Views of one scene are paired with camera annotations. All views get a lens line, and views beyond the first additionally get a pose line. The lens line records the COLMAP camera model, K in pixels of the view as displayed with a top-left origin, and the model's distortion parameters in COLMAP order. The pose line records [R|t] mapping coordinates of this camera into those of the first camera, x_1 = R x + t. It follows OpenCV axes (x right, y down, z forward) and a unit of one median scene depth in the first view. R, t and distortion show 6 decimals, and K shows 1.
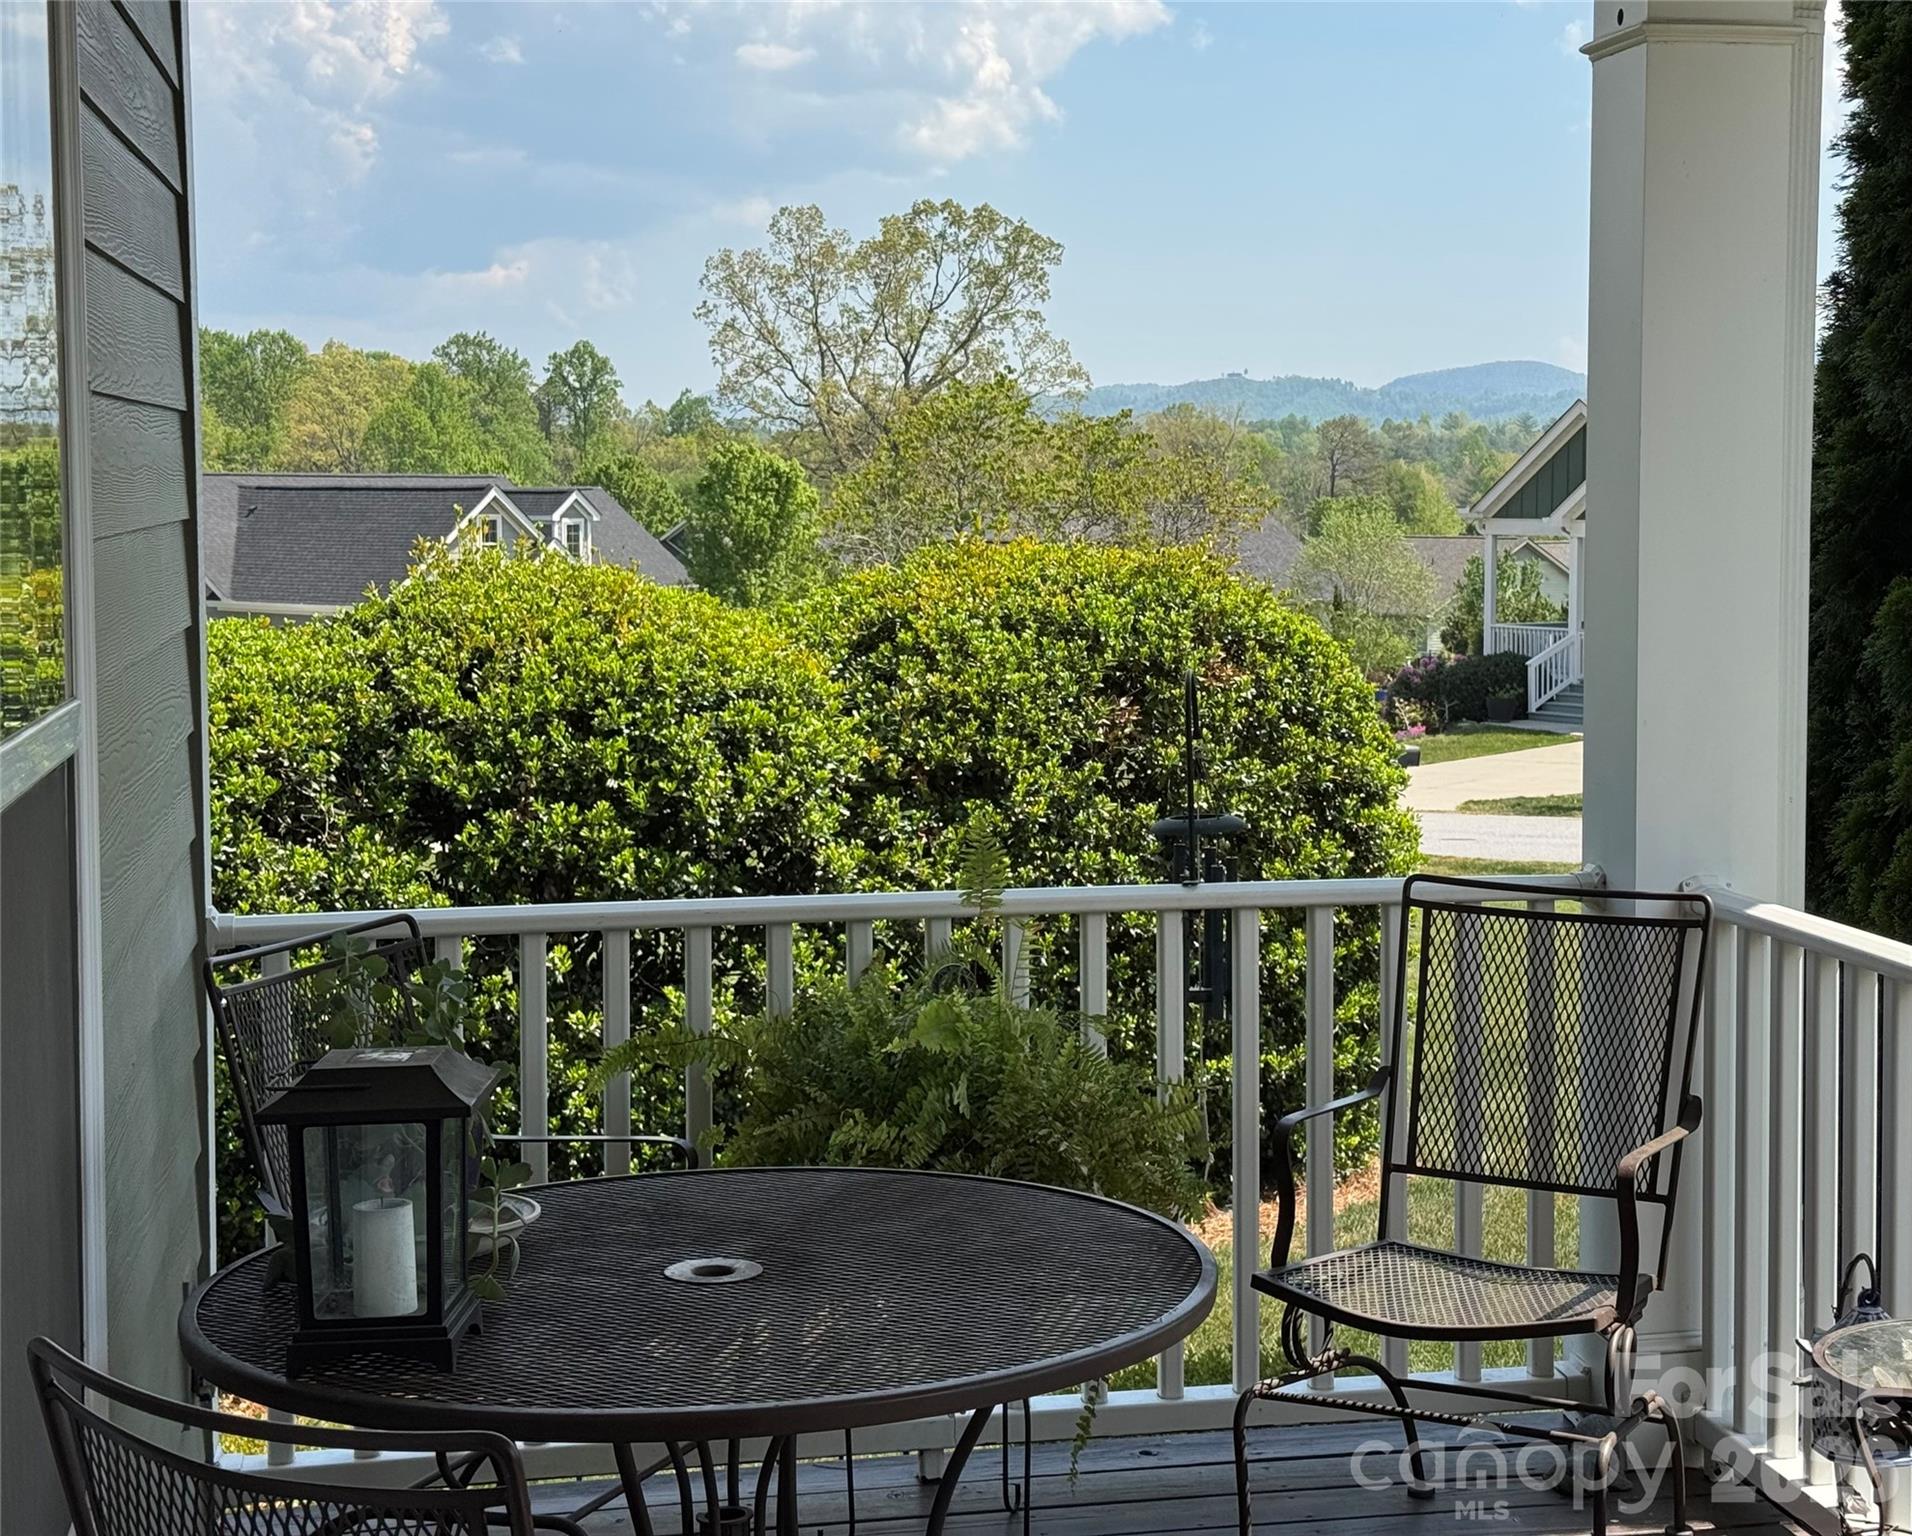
lens RADIAL K [[3119.6, 0, 1103.0], [0, 3119.6, 700.1], [0, 0, 1]] dist [0.150107, 0.037626]
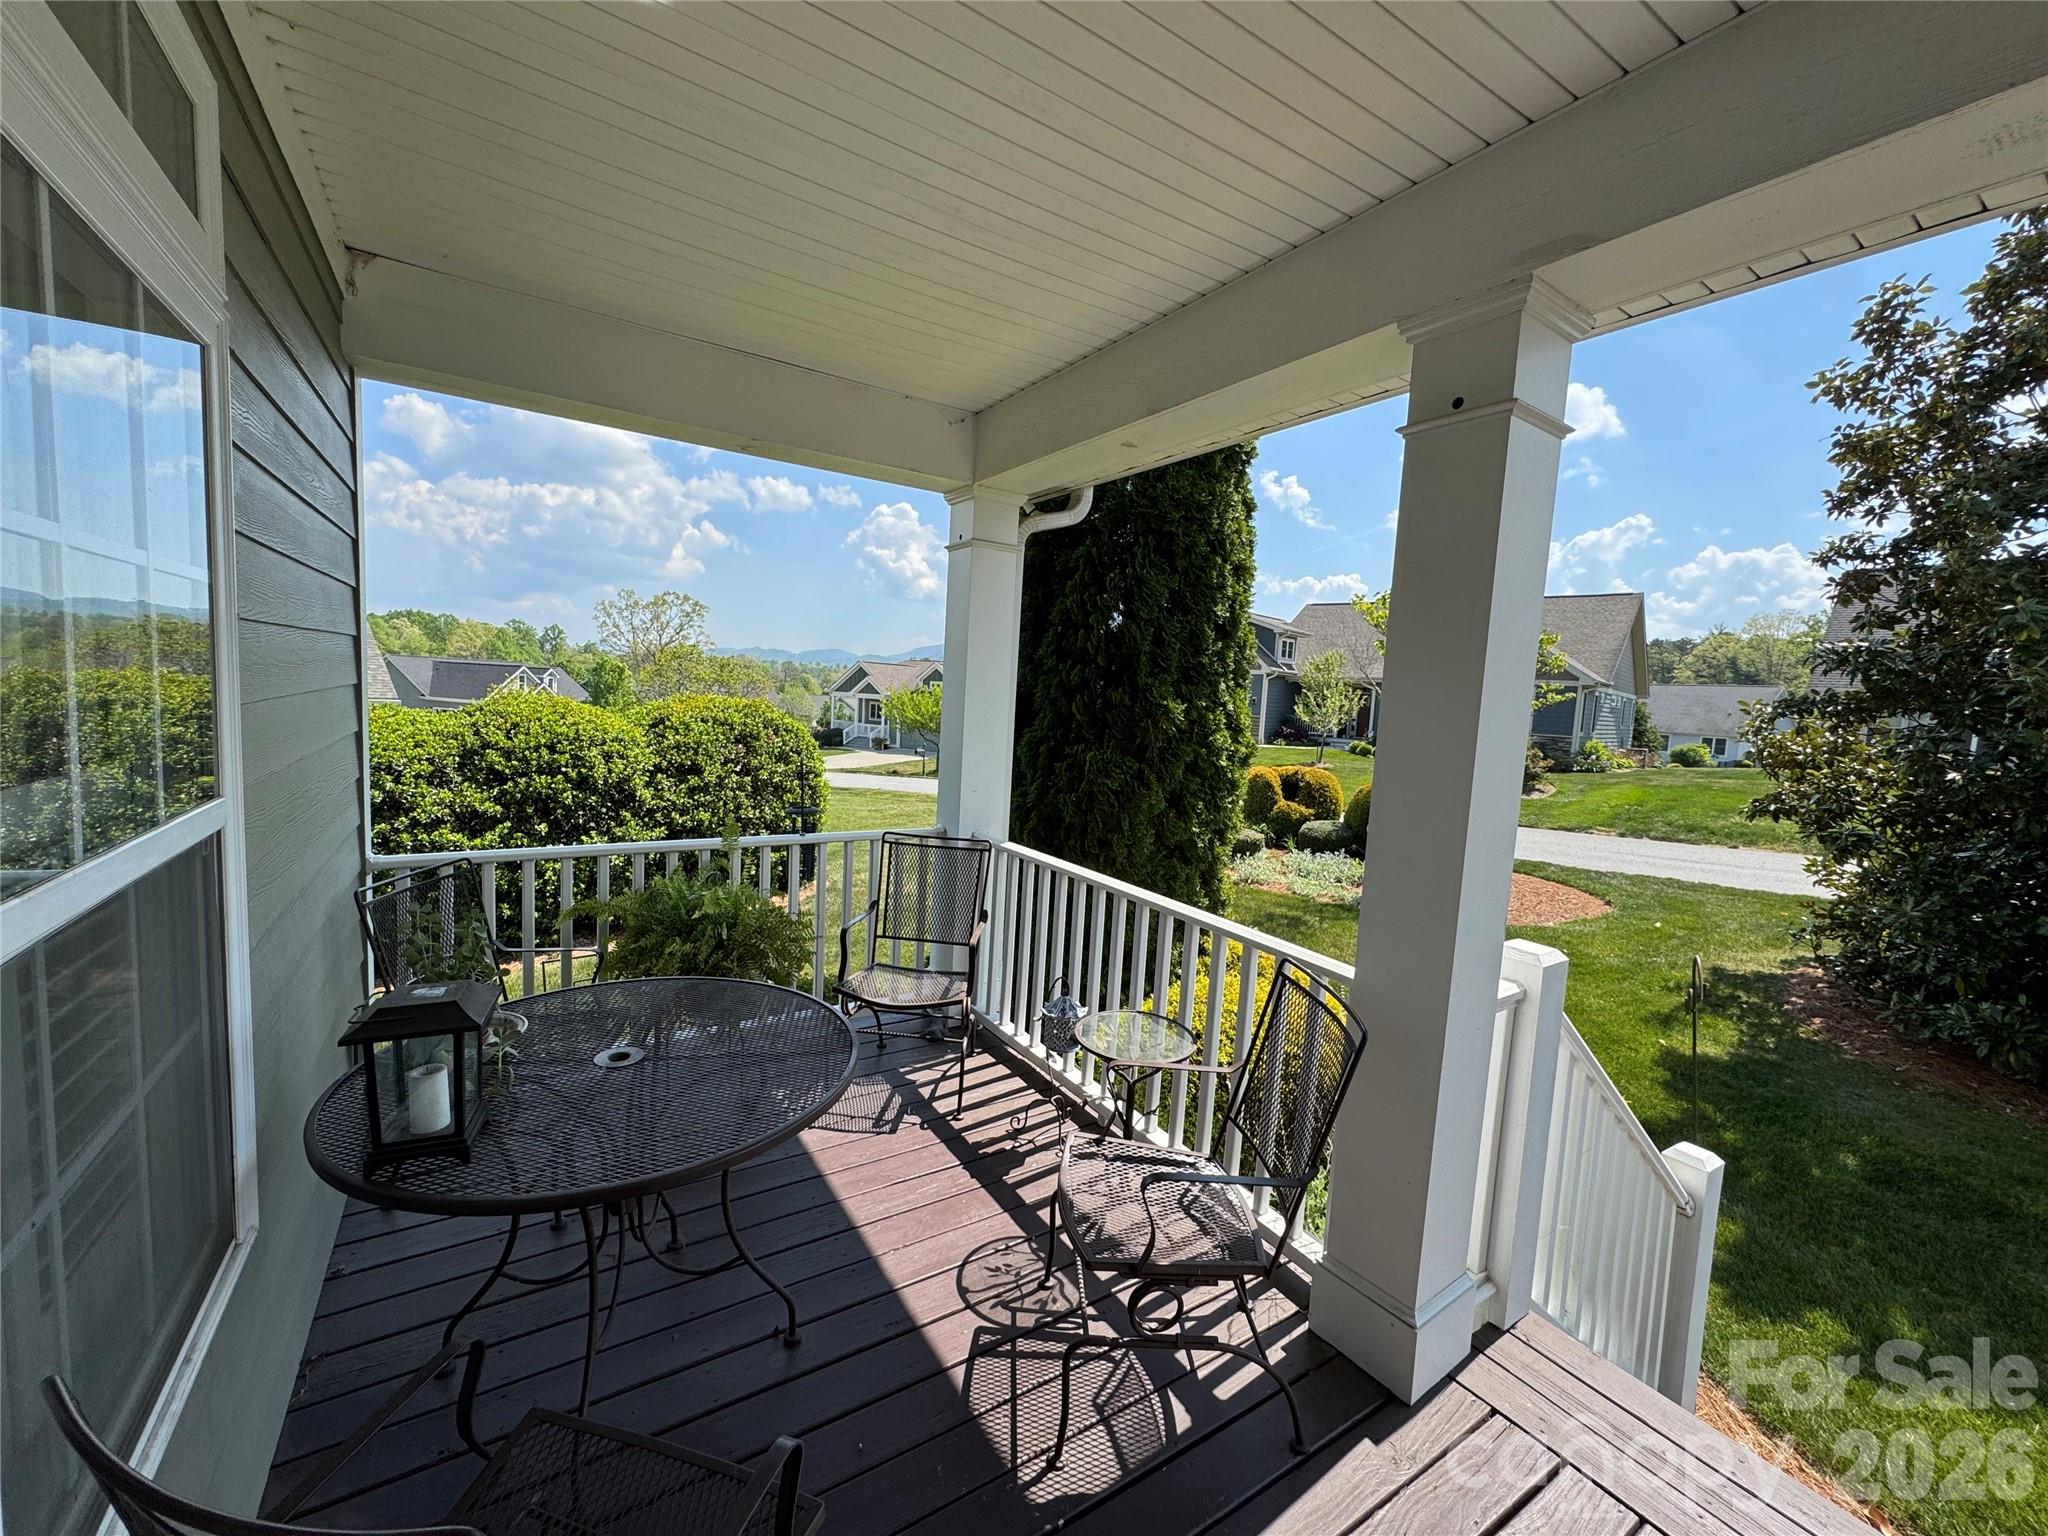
lens RADIAL K [[813.9, 0, 1024.0], [0, 813.9, 768.0], [0, 0, 1]] dist [-0.001911, -0.000582]
pose [[0.935426, 0.018466, 0.353040, -0.016926], [-0.030505, 0.999126, 0.028569, -0.009918], [-0.352204, -0.037493, 0.935172, 0.102121]]
